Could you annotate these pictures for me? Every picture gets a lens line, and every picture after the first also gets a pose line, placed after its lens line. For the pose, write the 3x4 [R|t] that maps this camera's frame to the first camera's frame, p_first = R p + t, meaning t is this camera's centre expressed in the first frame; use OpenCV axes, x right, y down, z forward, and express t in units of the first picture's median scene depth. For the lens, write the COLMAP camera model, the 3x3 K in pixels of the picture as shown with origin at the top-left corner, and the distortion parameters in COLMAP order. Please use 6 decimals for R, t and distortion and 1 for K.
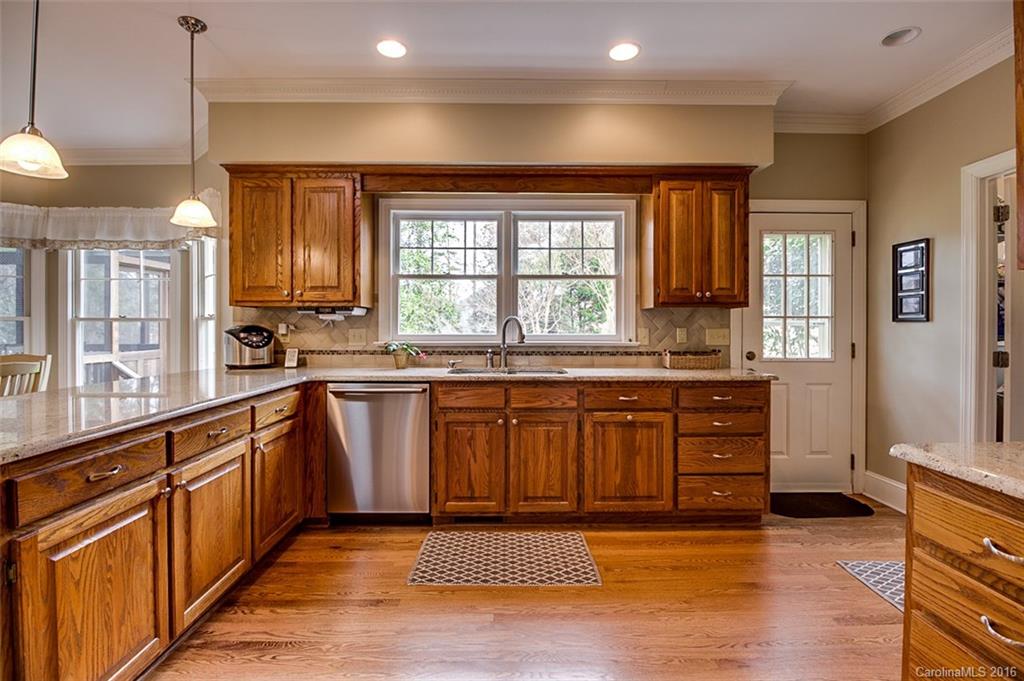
lens RADIAL K [[479.3, 0, 508.9], [0, 479.3, 332.9], [0, 0, 1]] dist [0.001791, -0.012328]
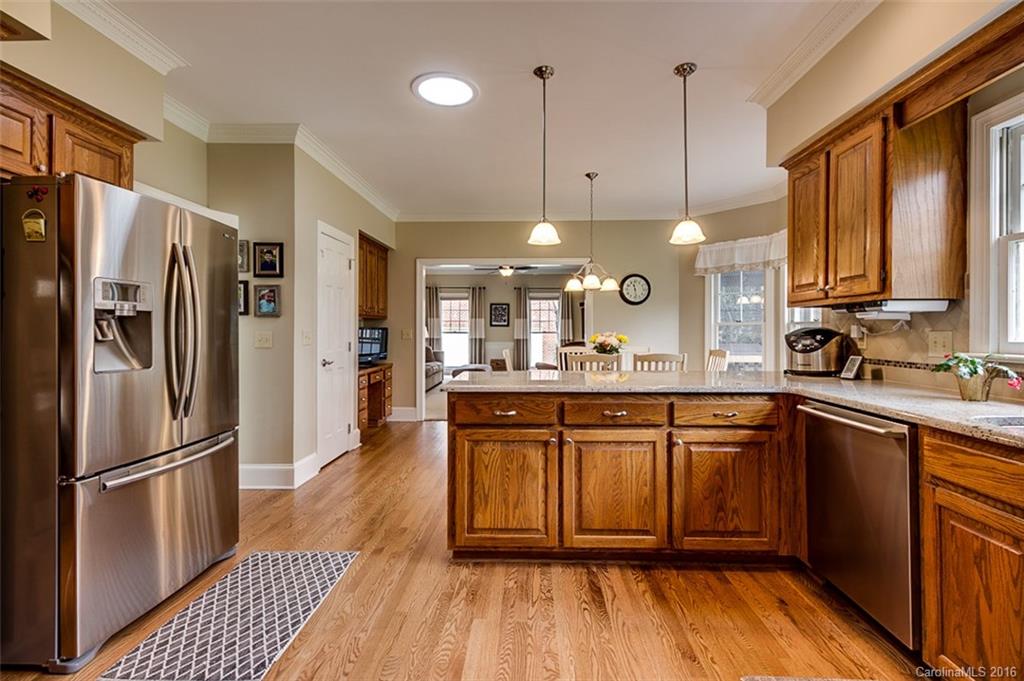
lens RADIAL K [[466.4, 0, 522.8], [0, 466.4, 331.2], [0, 0, 1]] dist [0.030320, -0.011067]
pose [[-0.034328, 0.000690, -0.999410, 0.469493], [-0.010749, 0.999942, 0.001059, -0.005081], [0.999353, 0.010779, -0.034319, 0.607389]]
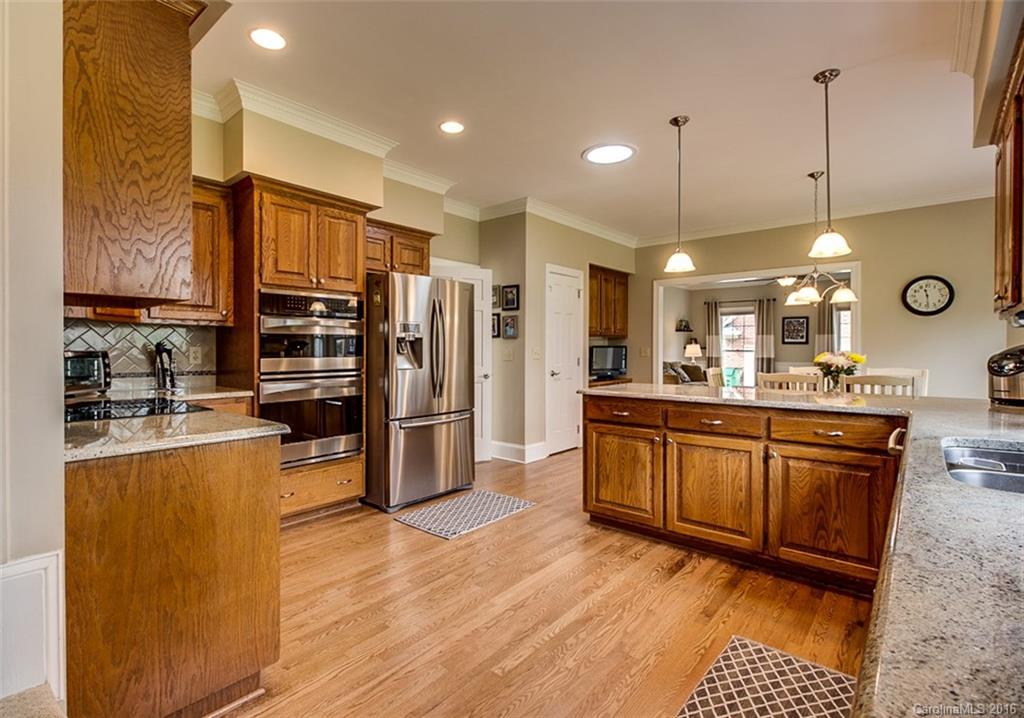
lens RADIAL K [[494.6, 0, 482.4], [0, 494.6, 353.7], [0, 0, 1]] dist [0.001414, -0.000111]
pose [[-0.680252, 0.006197, -0.732952, 0.691780], [-0.009606, 0.999803, 0.017369, -0.009517], [0.732915, 0.018856, -0.680058, 1.131275]]
